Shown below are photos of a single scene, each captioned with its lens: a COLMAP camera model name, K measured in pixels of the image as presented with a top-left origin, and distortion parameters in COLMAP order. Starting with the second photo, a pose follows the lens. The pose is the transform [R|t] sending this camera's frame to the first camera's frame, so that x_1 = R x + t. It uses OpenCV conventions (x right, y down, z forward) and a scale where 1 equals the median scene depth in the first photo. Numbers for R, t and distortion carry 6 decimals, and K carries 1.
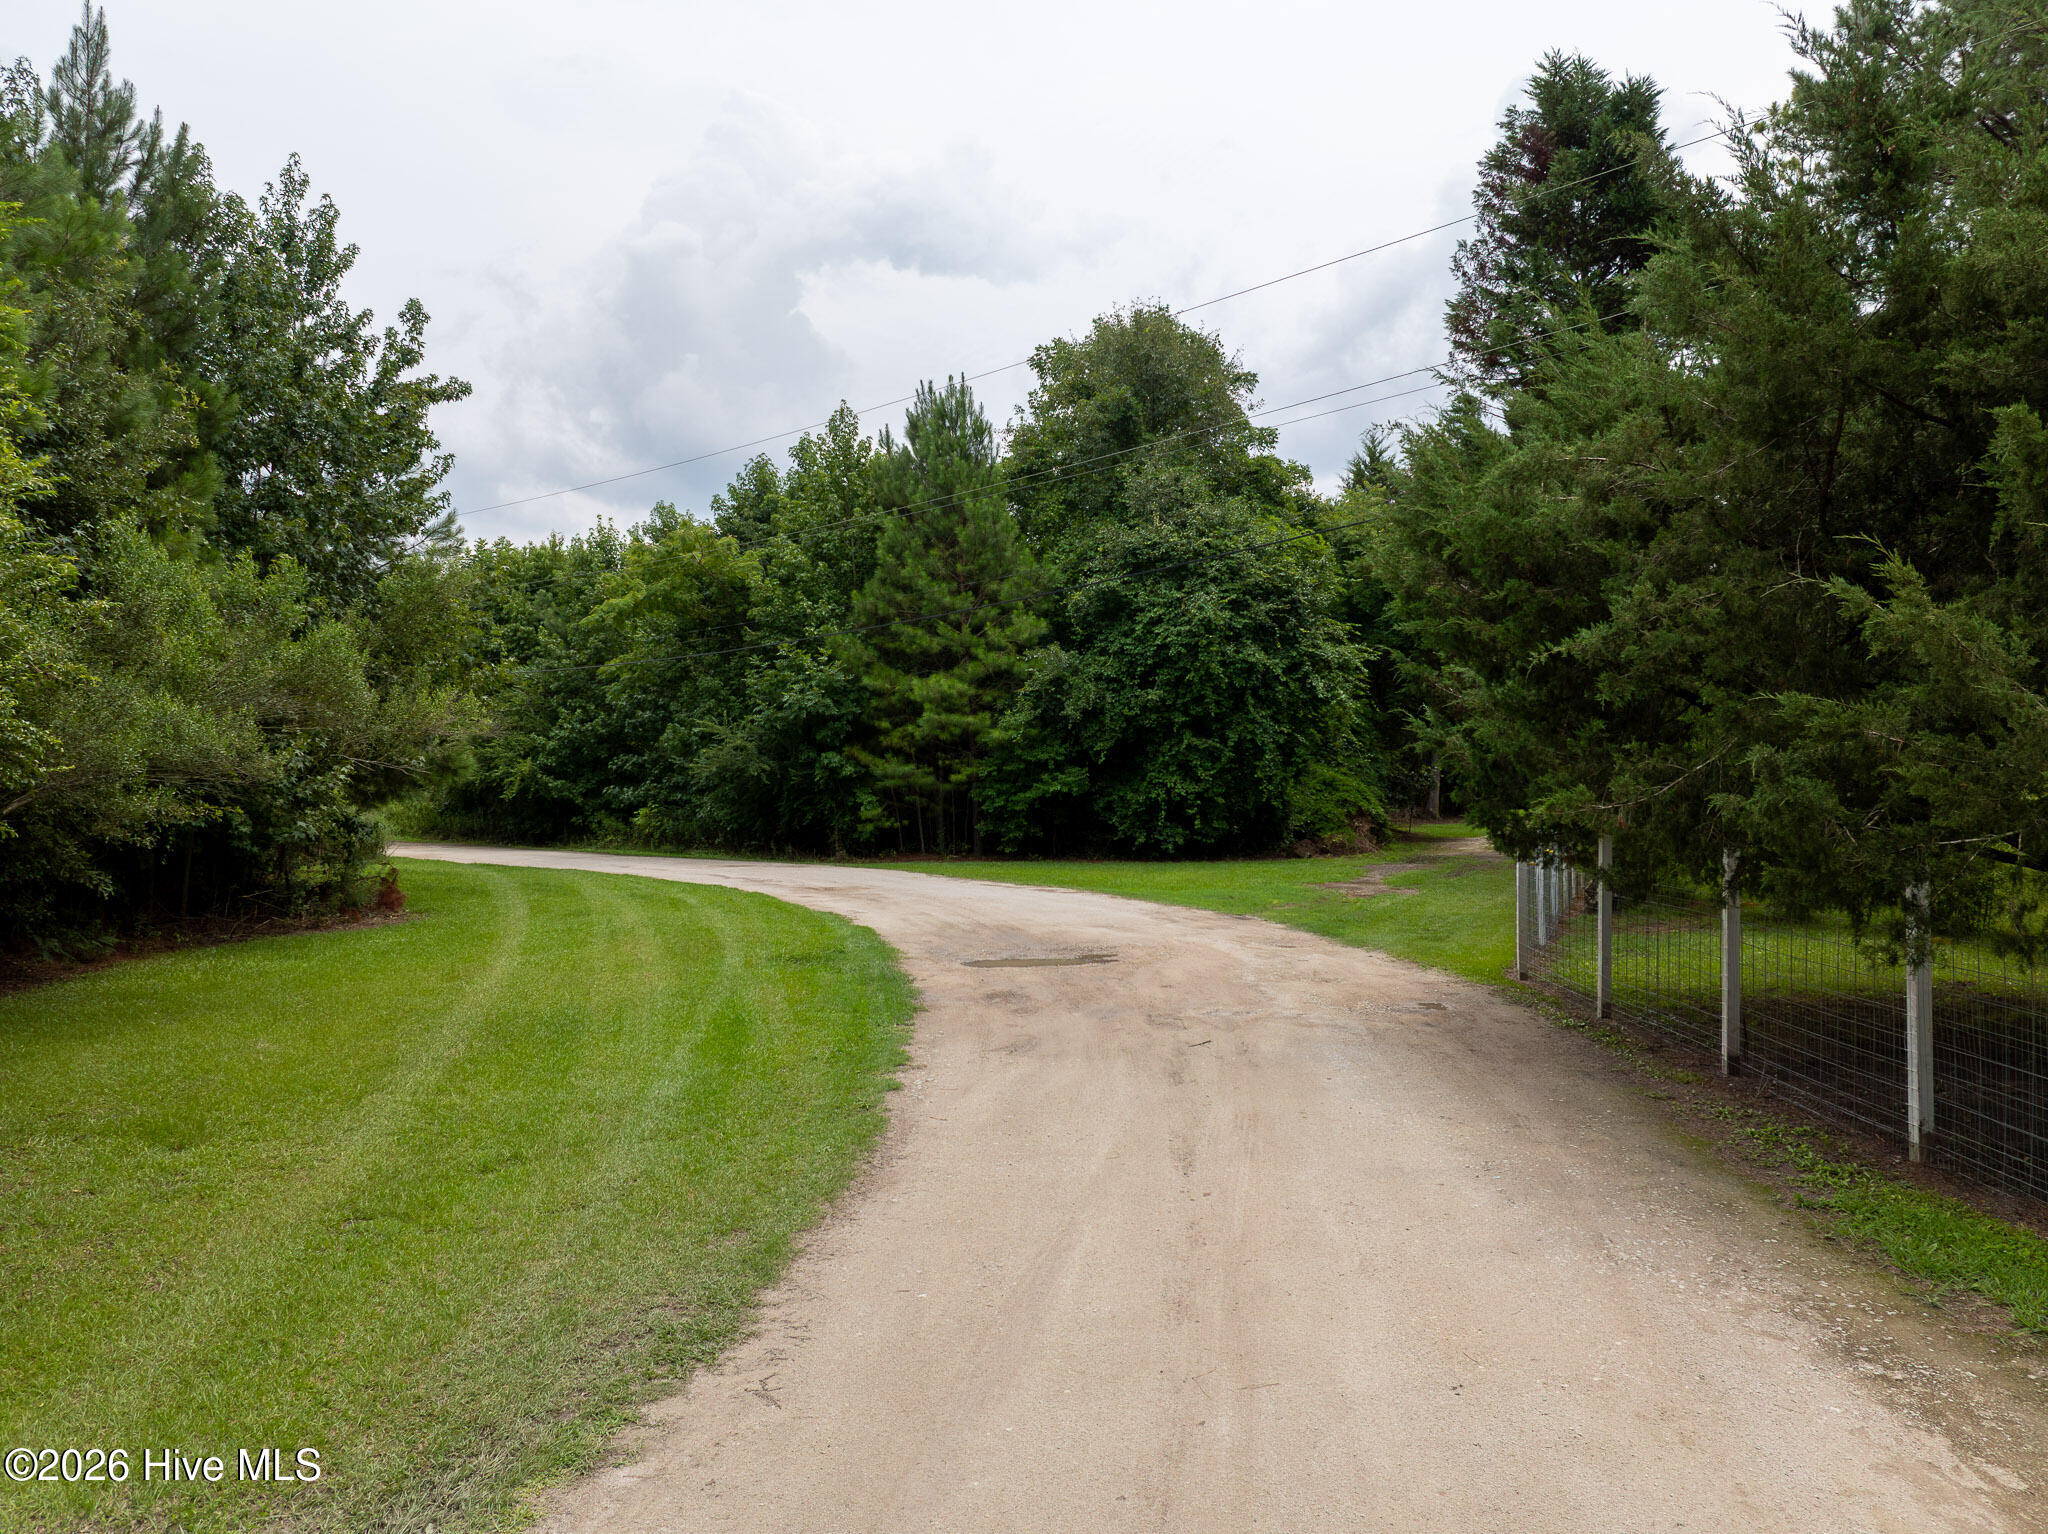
lens RADIAL K [[1443.9, 0, 1025.2], [0, 1443.9, 764.6], [0, 0, 1]] dist [-0.047834, 0.016811]
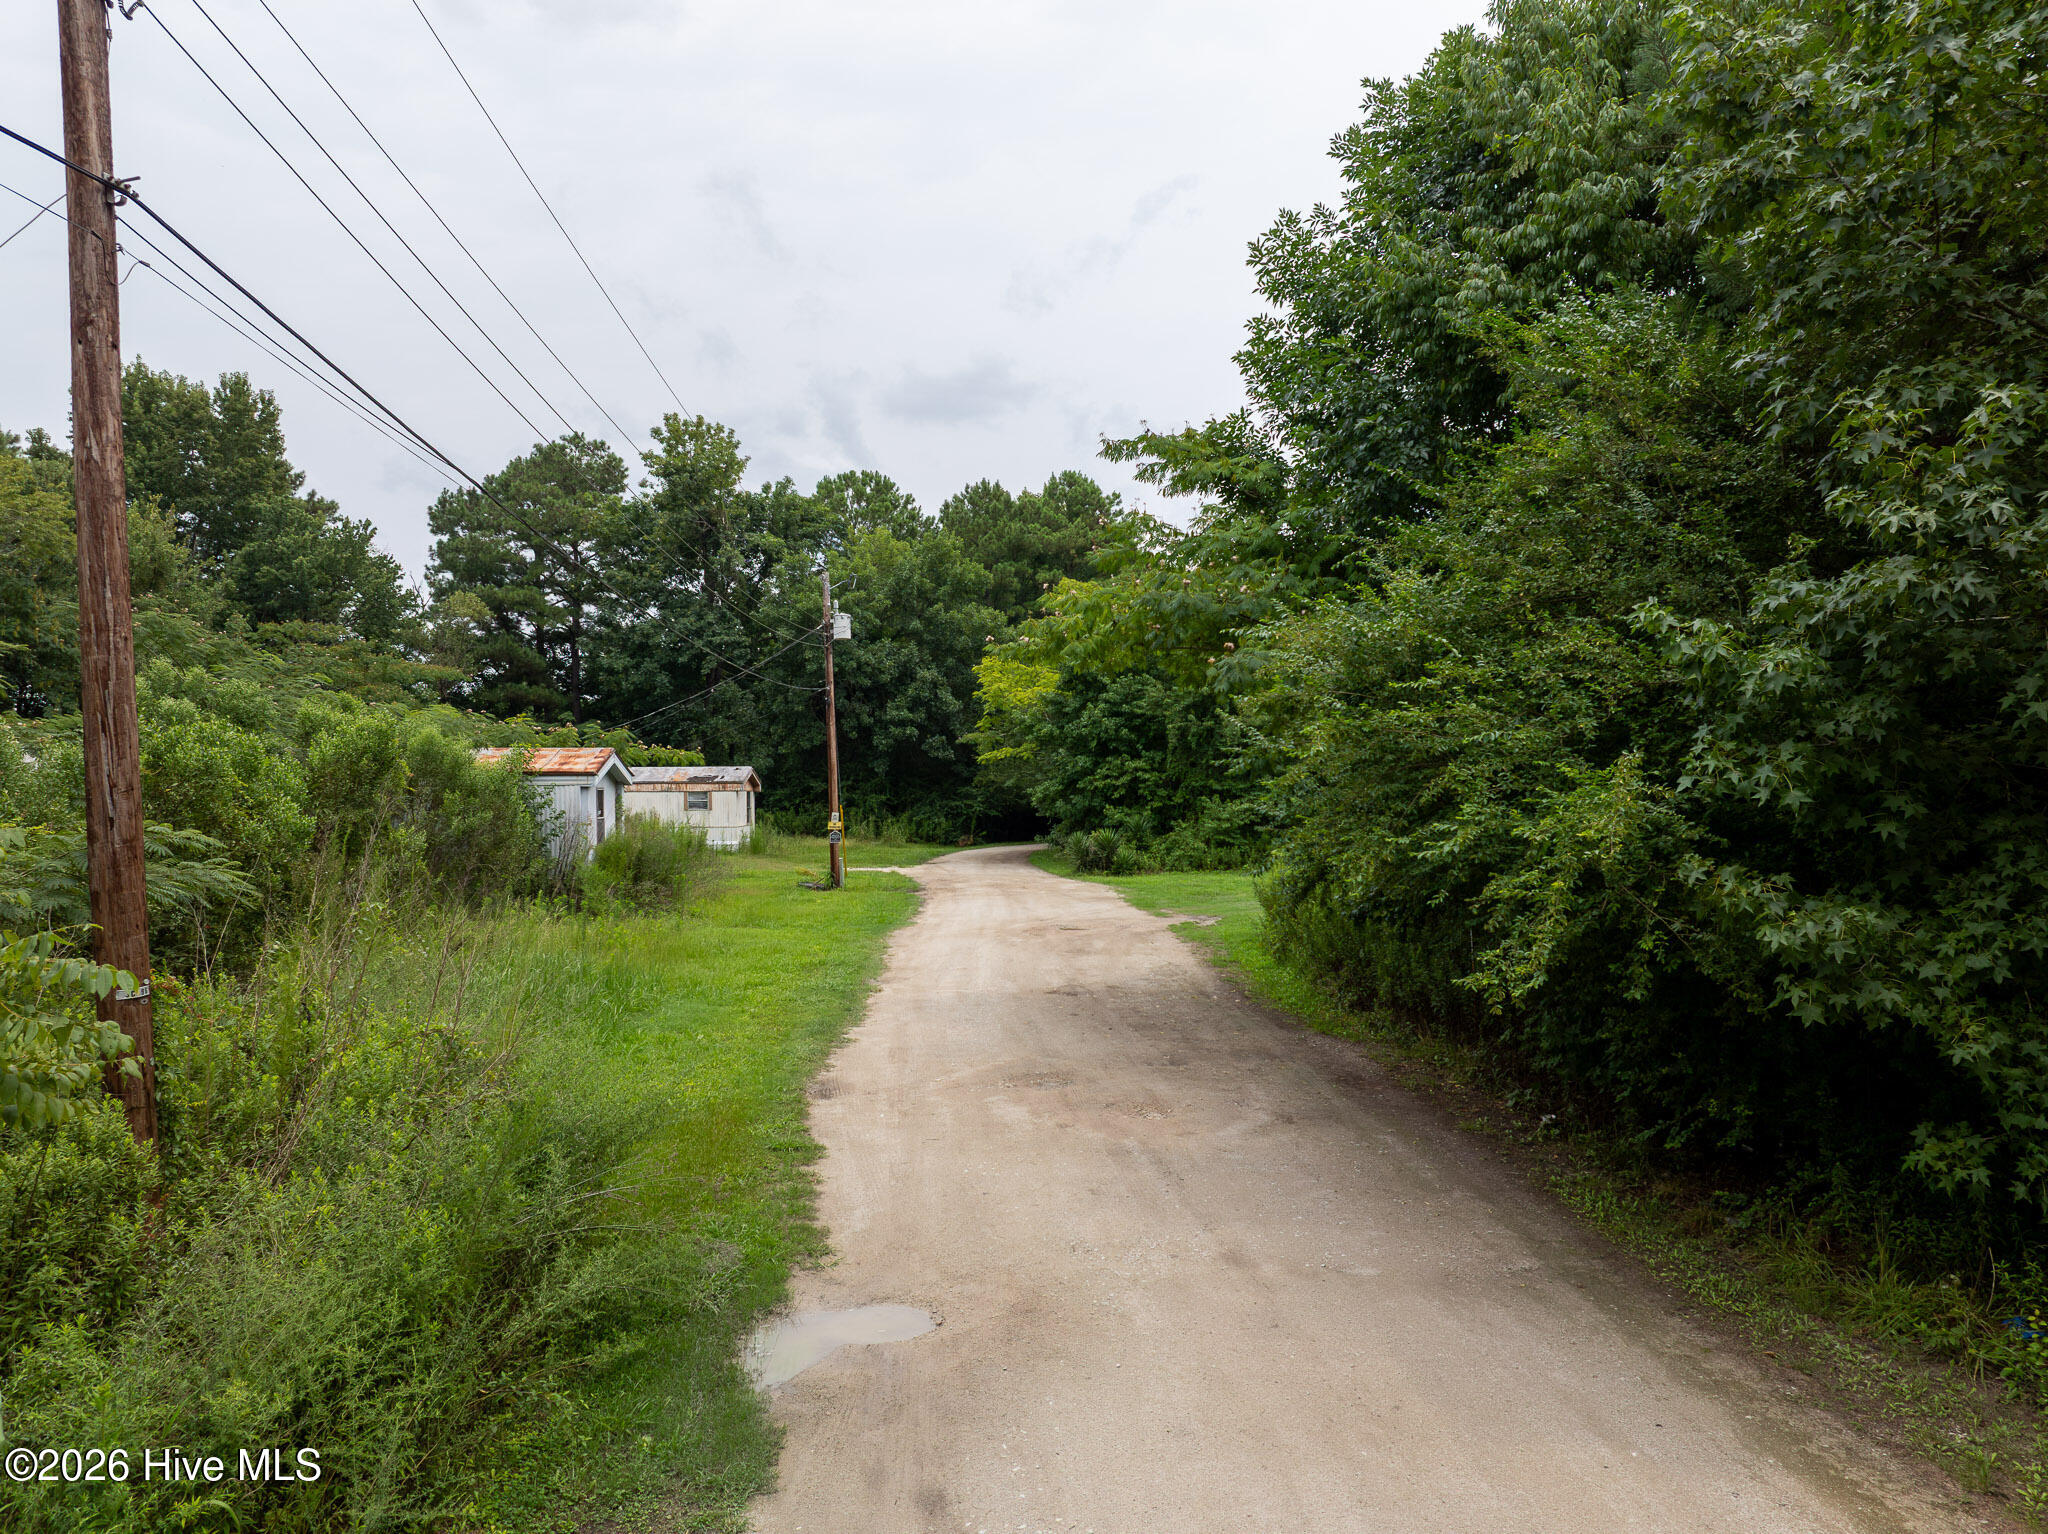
lens RADIAL K [[1443.9, 0, 1028.5], [0, 1443.9, 769.3], [0, 0, 1]] dist [-0.047834, 0.016811]
pose [[0.741051, -0.008859, -0.671391, -0.286290], [0.009493, 0.999951, -0.002716, -0.003431], [0.671382, -0.004361, 0.741099, 0.832652]]
